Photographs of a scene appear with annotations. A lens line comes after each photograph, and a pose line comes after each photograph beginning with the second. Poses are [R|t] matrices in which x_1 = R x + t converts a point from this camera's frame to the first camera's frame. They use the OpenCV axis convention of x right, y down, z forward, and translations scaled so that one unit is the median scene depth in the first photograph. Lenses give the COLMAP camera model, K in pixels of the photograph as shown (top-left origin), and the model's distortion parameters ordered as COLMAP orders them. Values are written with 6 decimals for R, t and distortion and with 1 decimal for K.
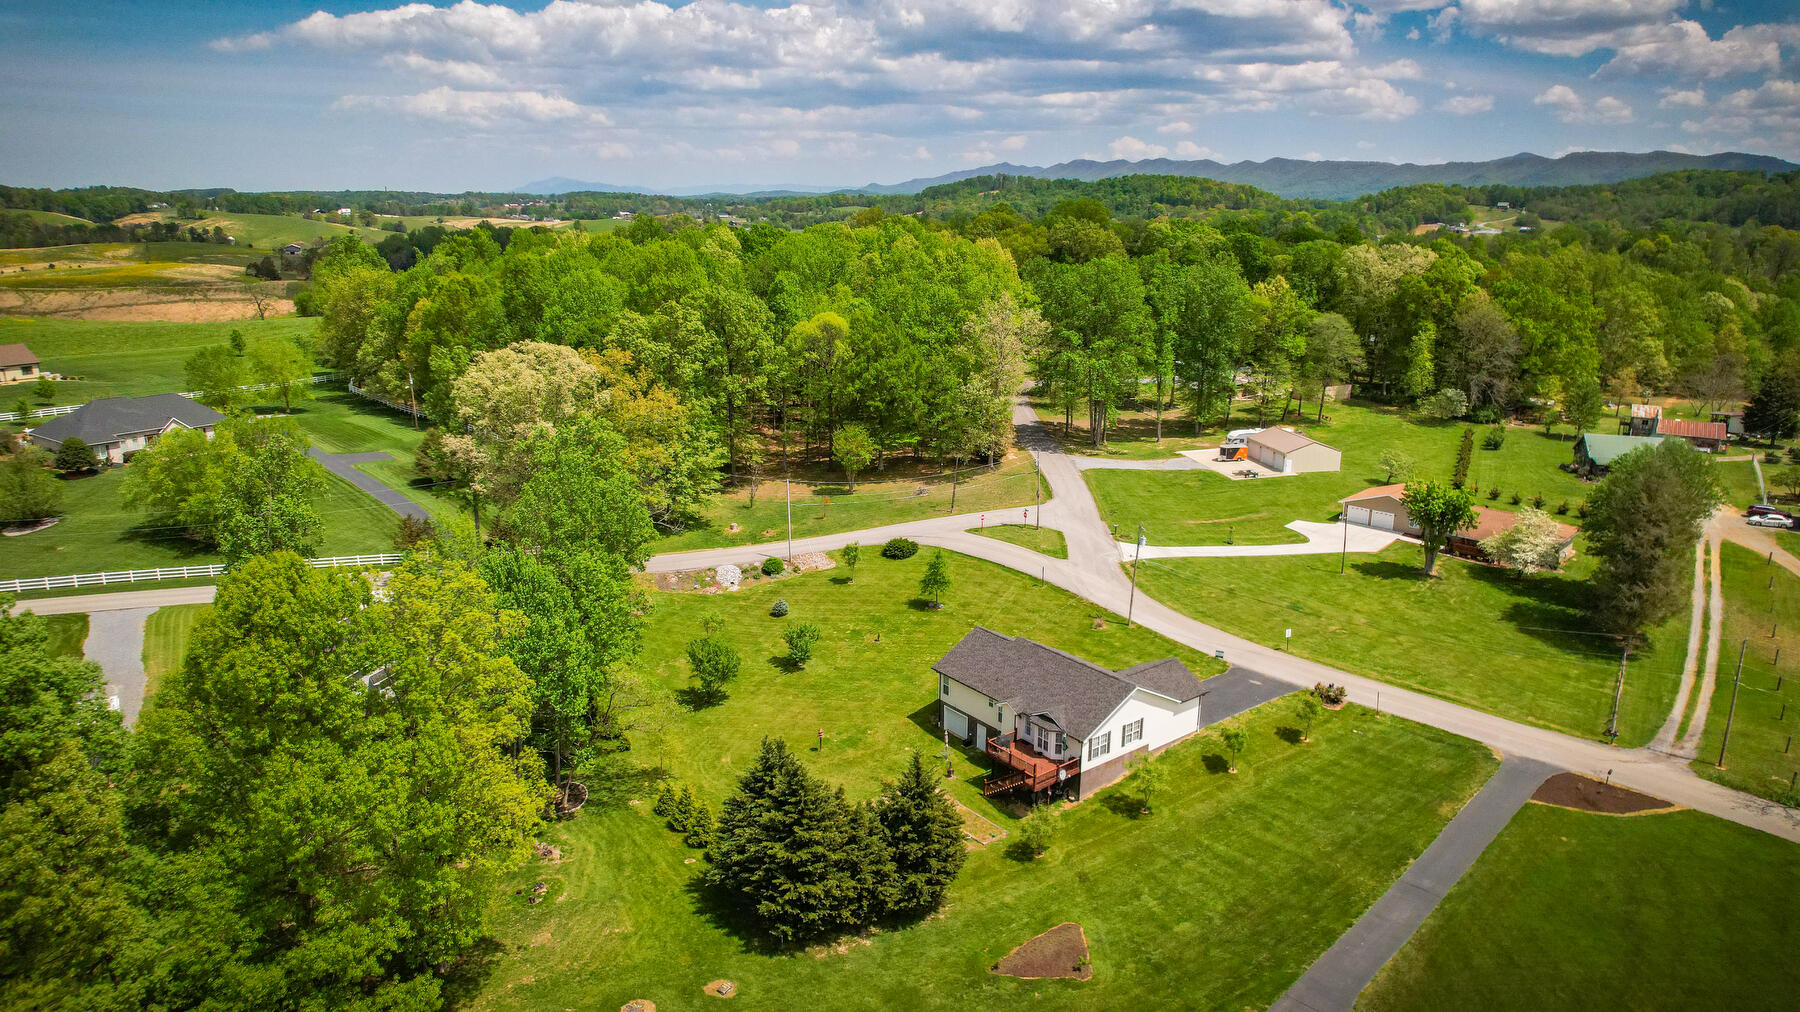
lens RADIAL K [[1143.1, 0, 897.3], [0, 1143.1, 505.9], [0, 0, 1]] dist [-0.060470, 0.045164]
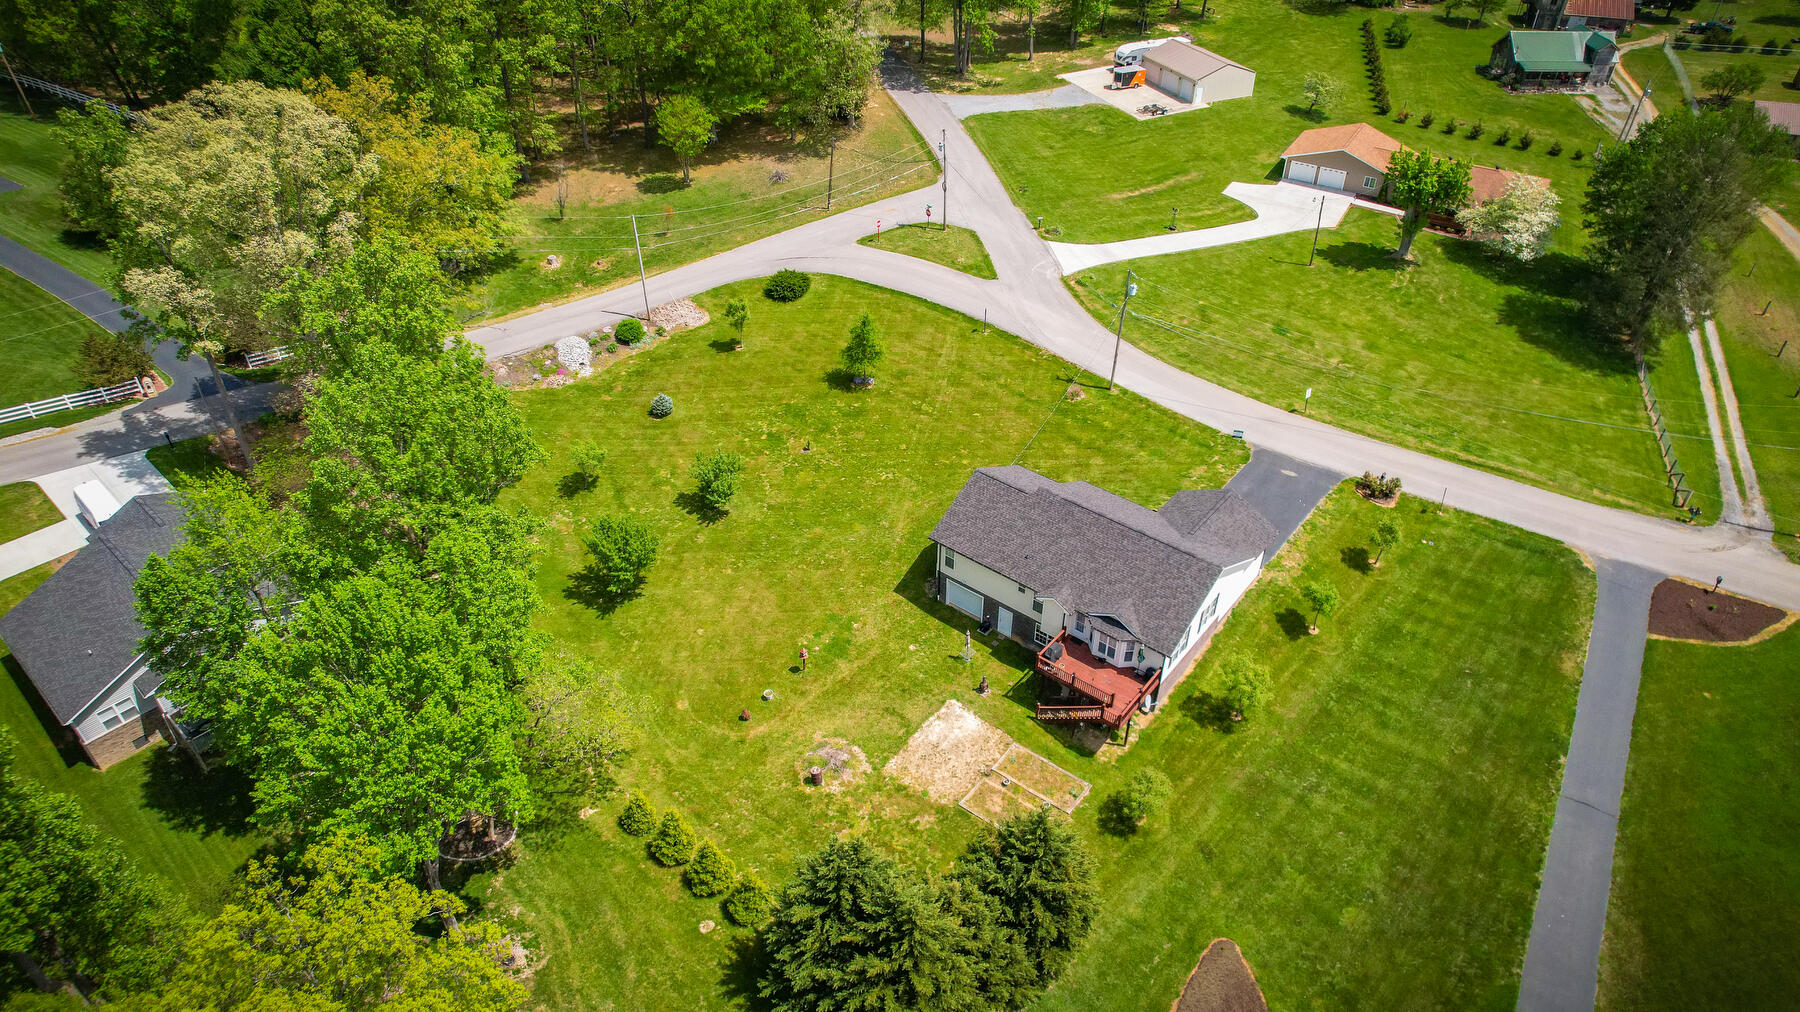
lens RADIAL K [[1151.1, 0, 901.6], [0, 1151.1, 501.6], [0, 0, 1]] dist [-0.055362, 0.044820]
pose [[0.972924, -0.141977, 0.182378, -0.093761], [0.062763, 0.921728, 0.382725, -0.132267], [-0.222441, -0.360916, 0.905682, 0.239485]]
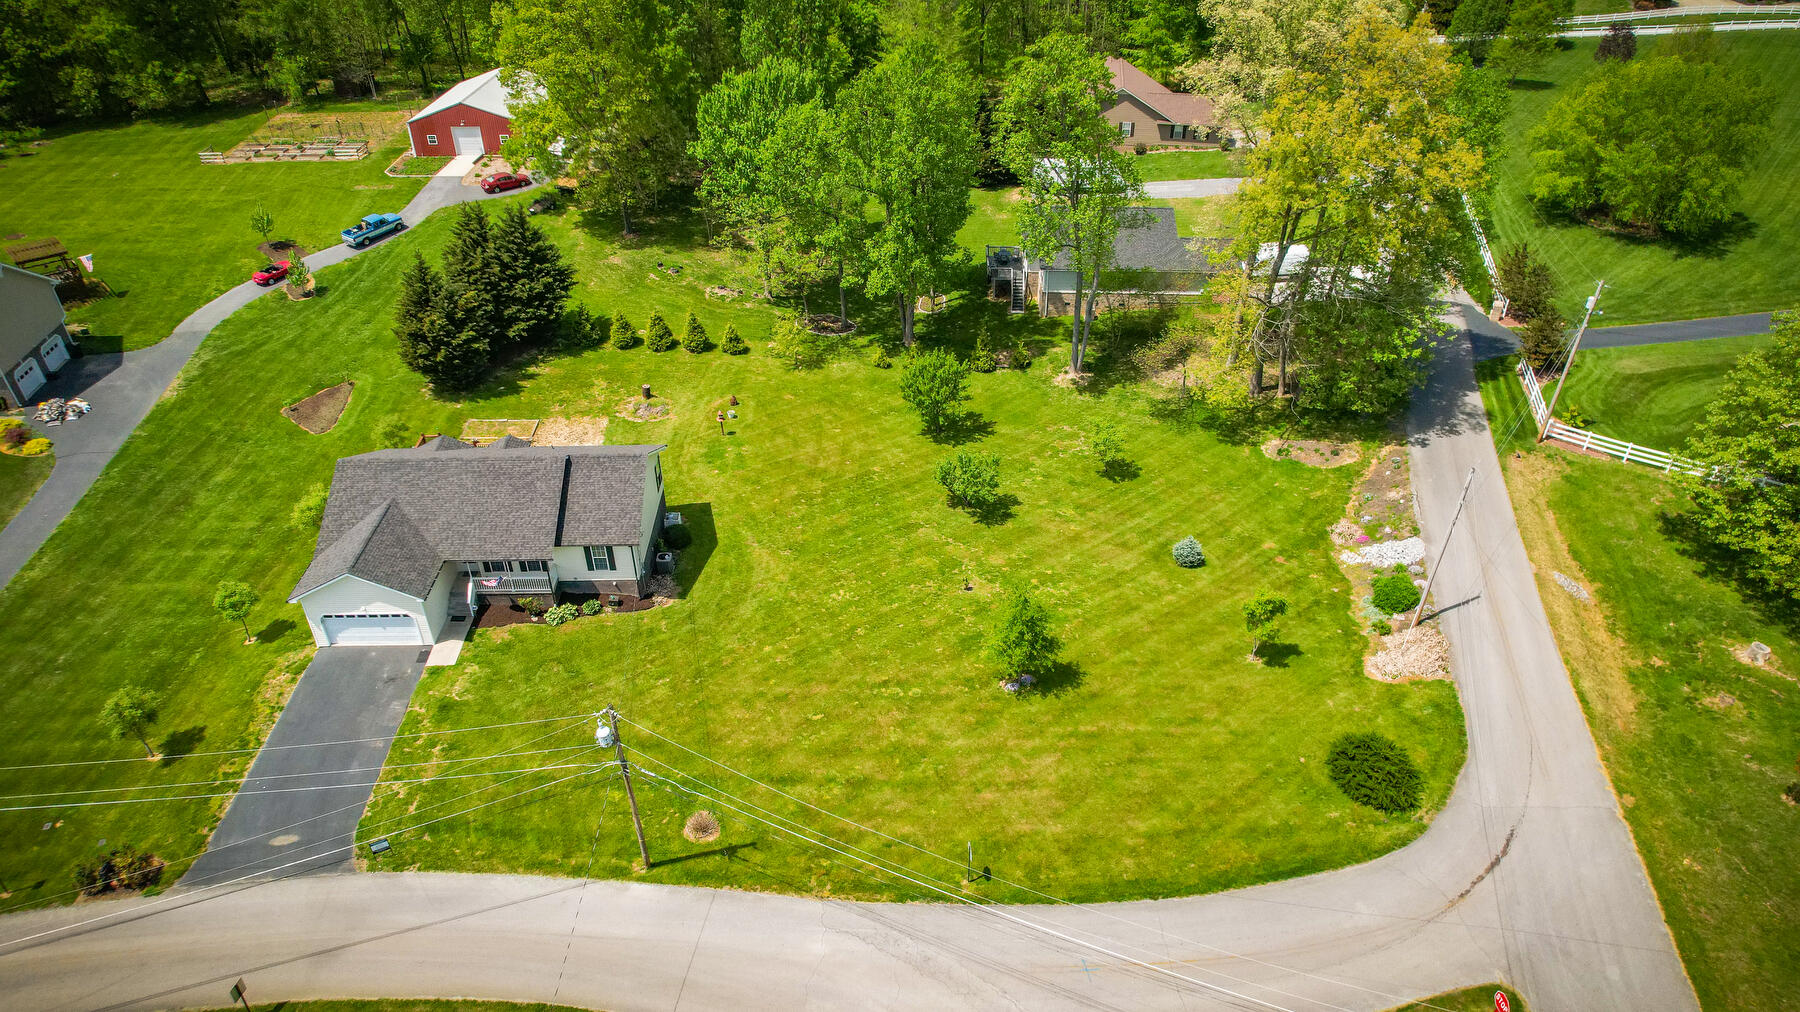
lens RADIAL K [[1151.4, 0, 900.0], [0, 1151.4, 506.0], [0, 0, 1]] dist [-0.077170, 0.080289]
pose [[-0.597722, 0.451616, -0.662399, 0.334551], [-0.209683, 0.709413, 0.672879, -0.267379], [0.773797, 0.541088, -0.329335, 1.039686]]
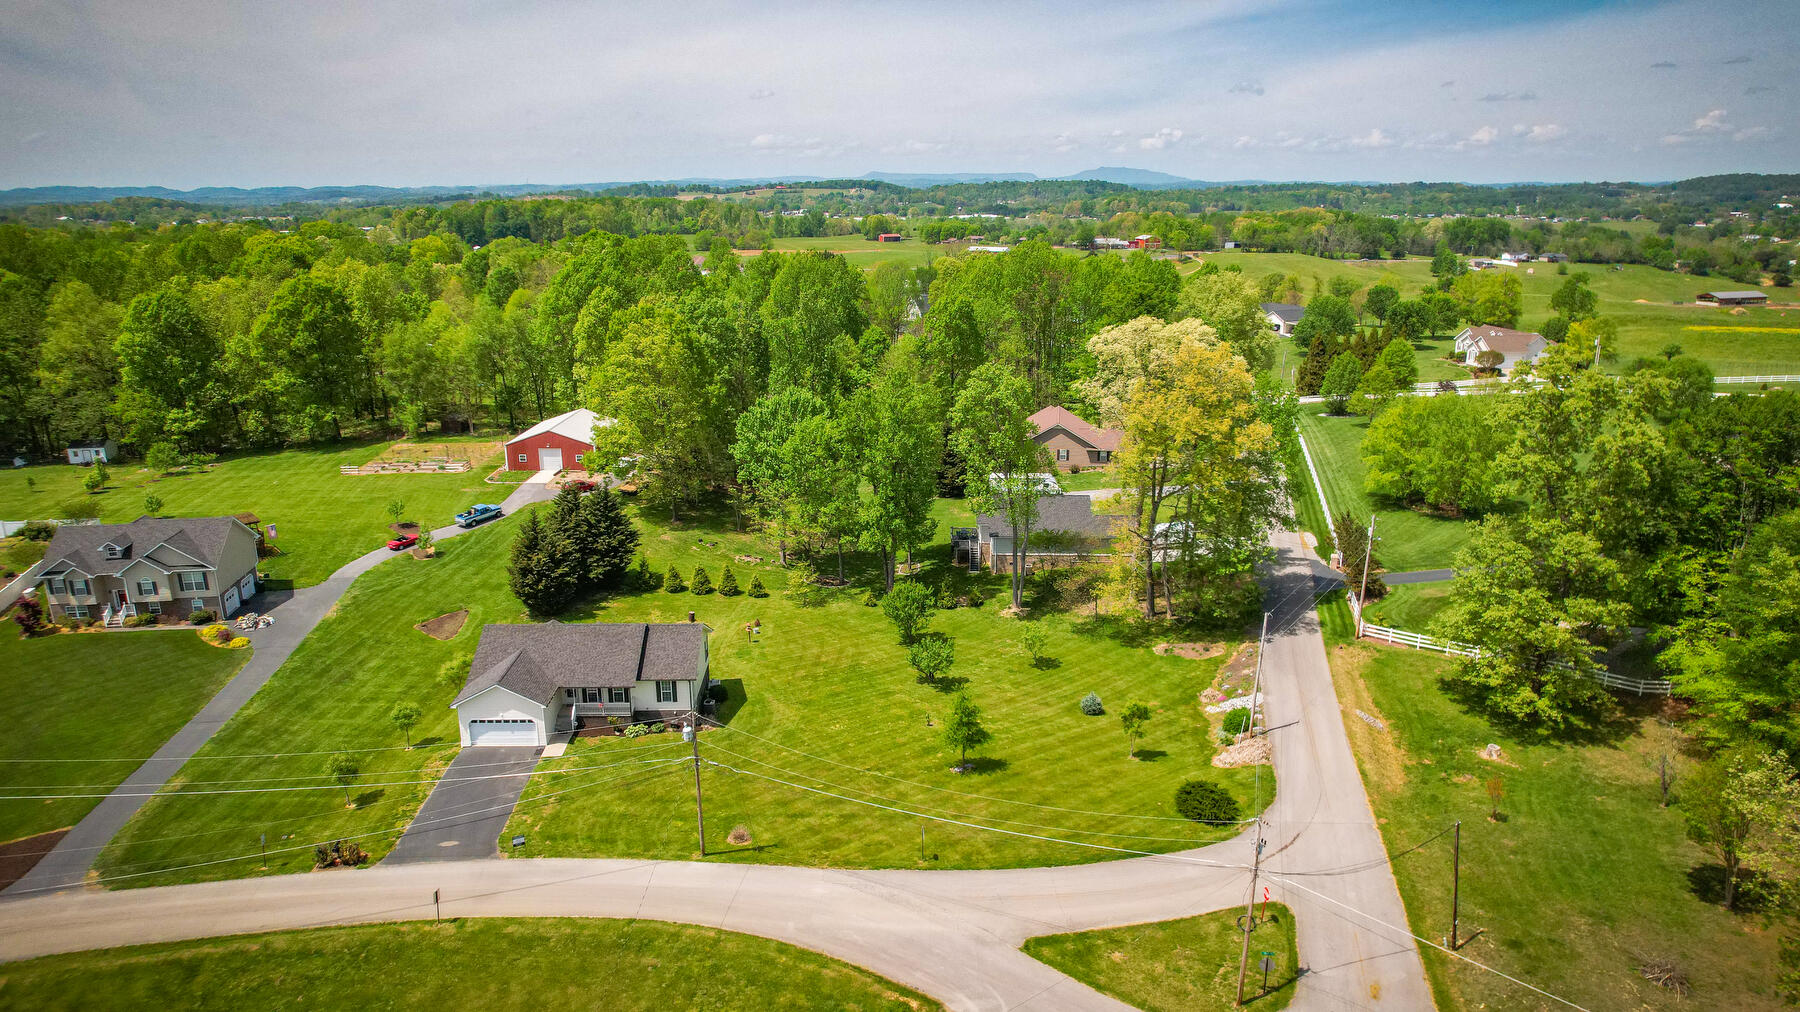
lens RADIAL K [[1151.1, 0, 901.6], [0, 1151.1, 501.6], [0, 0, 1]] dist [-0.055362, 0.044820]
pose [[-0.593034, 0.210417, -0.777197, 0.527191], [-0.211967, 0.890402, 0.402807, -0.305481], [0.776775, 0.403619, -0.483438, 1.189920]]
